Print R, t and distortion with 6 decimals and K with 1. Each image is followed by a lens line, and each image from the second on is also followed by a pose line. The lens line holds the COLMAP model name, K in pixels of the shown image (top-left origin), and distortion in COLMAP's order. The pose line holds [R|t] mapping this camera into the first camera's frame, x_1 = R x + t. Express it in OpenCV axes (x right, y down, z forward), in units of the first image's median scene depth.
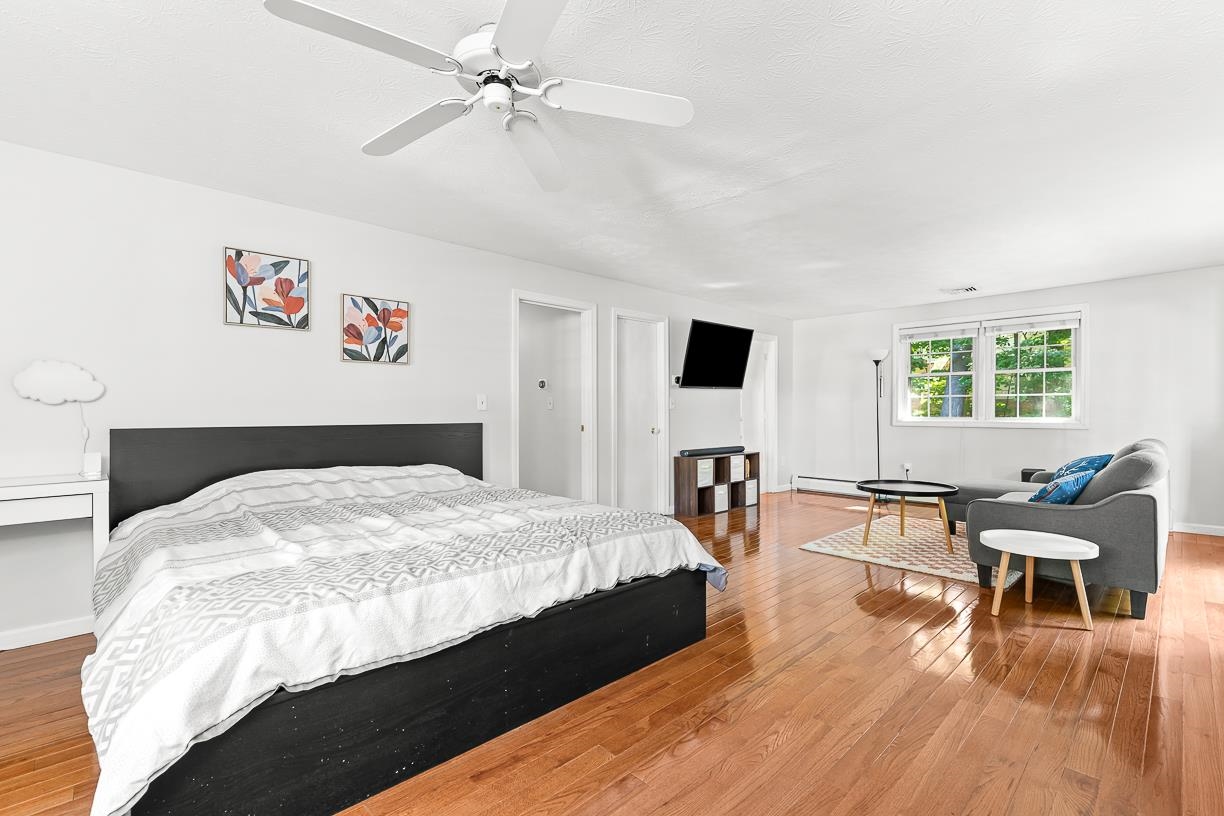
lens RADIAL K [[549.7, 0, 610.1], [0, 549.7, 407.7], [0, 0, 1]] dist [-0.001481, -0.000161]
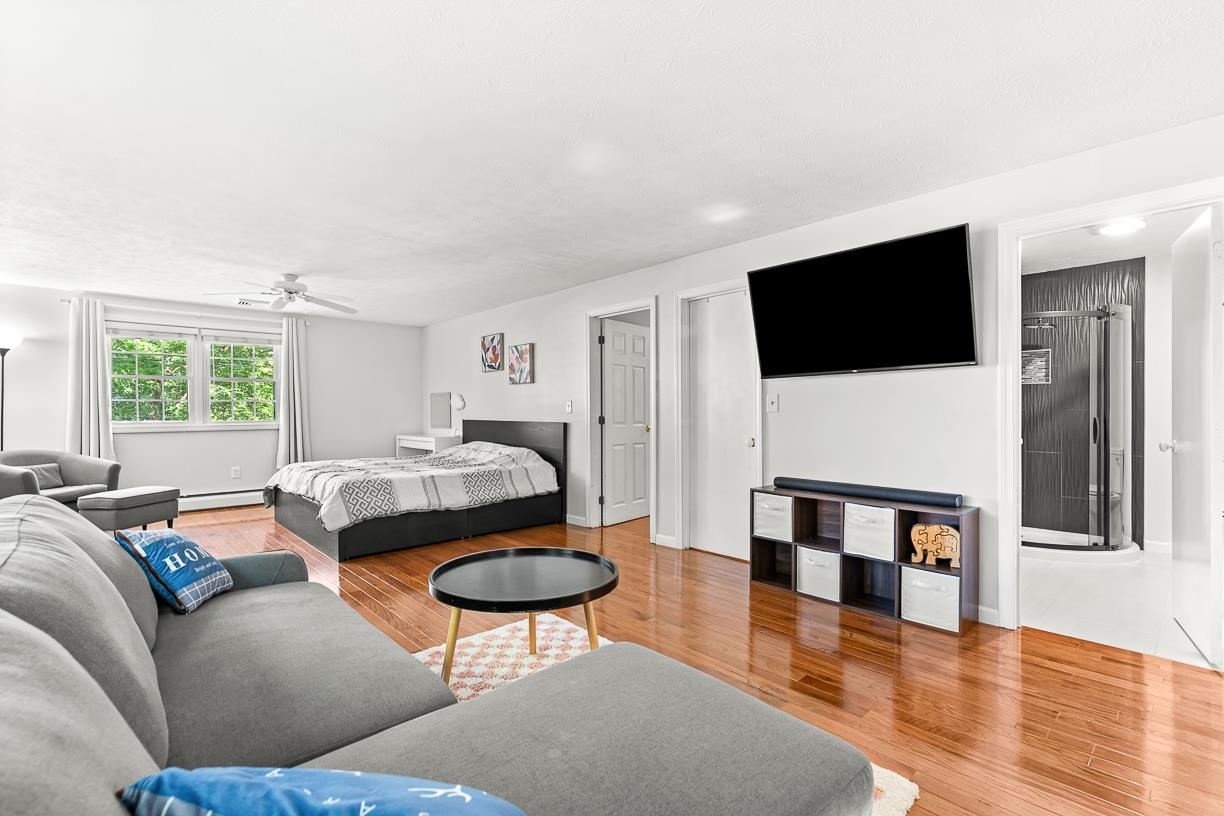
lens RADIAL K [[545.9, 0, 609.5], [0, 545.9, 414.2], [0, 0, 1]] dist [0.000149, -0.000338]
pose [[-0.017830, 0.008054, -0.999809, 1.332503], [0.005643, 0.999952, 0.007955, -0.001716], [0.999825, -0.005500, -0.017875, 1.417860]]
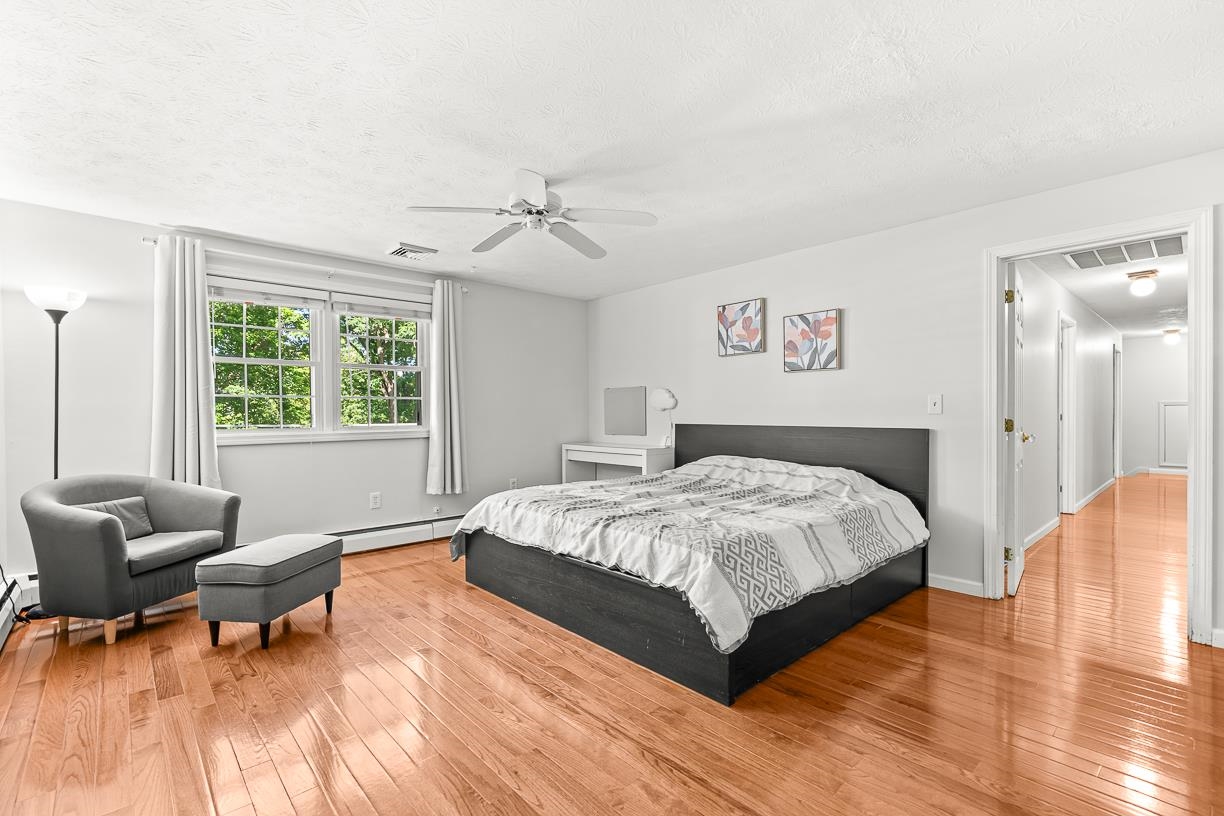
lens RADIAL K [[545.9, 0, 609.5], [0, 545.9, 414.2], [0, 0, 1]] dist [0.000149, -0.000338]
pose [[-0.026623, 0.004728, -0.999634, 0.756798], [0.007172, 0.999964, 0.004539, -0.001750], [0.999620, -0.007049, -0.026655, 0.677937]]
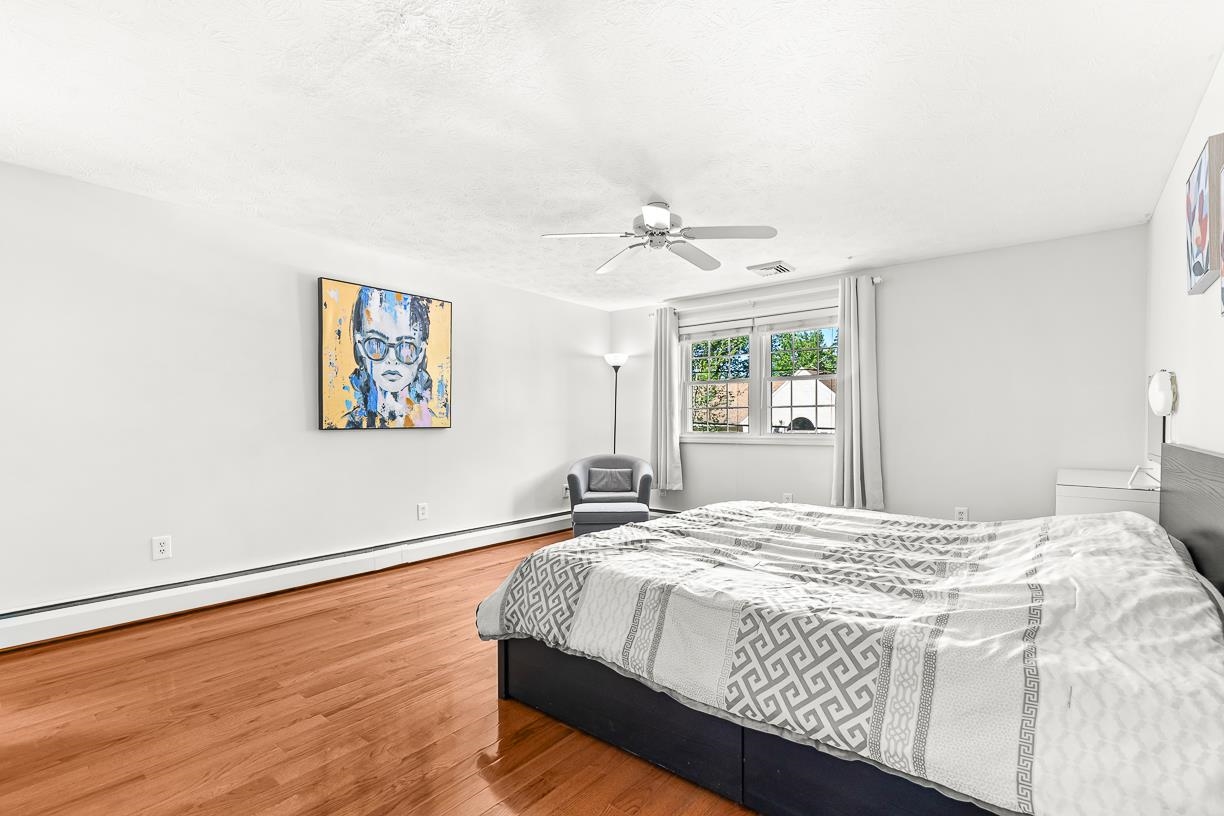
lens RADIAL K [[551.1, 0, 614.1], [0, 551.1, 433.5], [0, 0, 1]] dist [-0.000332, -0.000175]
pose [[-0.992321, 0.007010, -0.123492, 0.081272], [0.004591, 0.999792, 0.019862, 0.001261], [0.123606, 0.019142, -0.992147, 1.468697]]
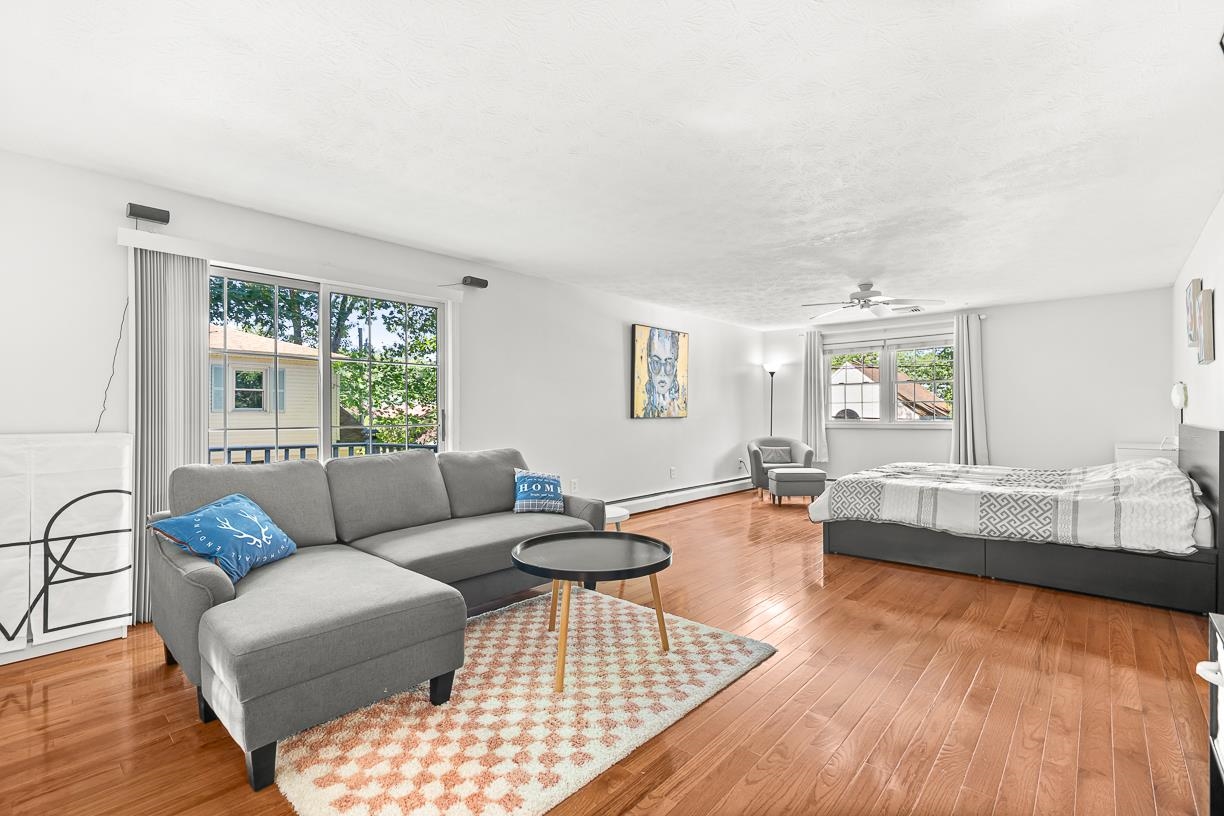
lens RADIAL K [[545.9, 0, 609.5], [0, 545.9, 414.2], [0, 0, 1]] dist [0.000149, -0.000338]
pose [[-0.997448, 0.007064, -0.071043, 0.736280], [0.007181, 0.999973, -0.001389, 0.001513], [0.071031, -0.001896, -0.997472, 2.052333]]
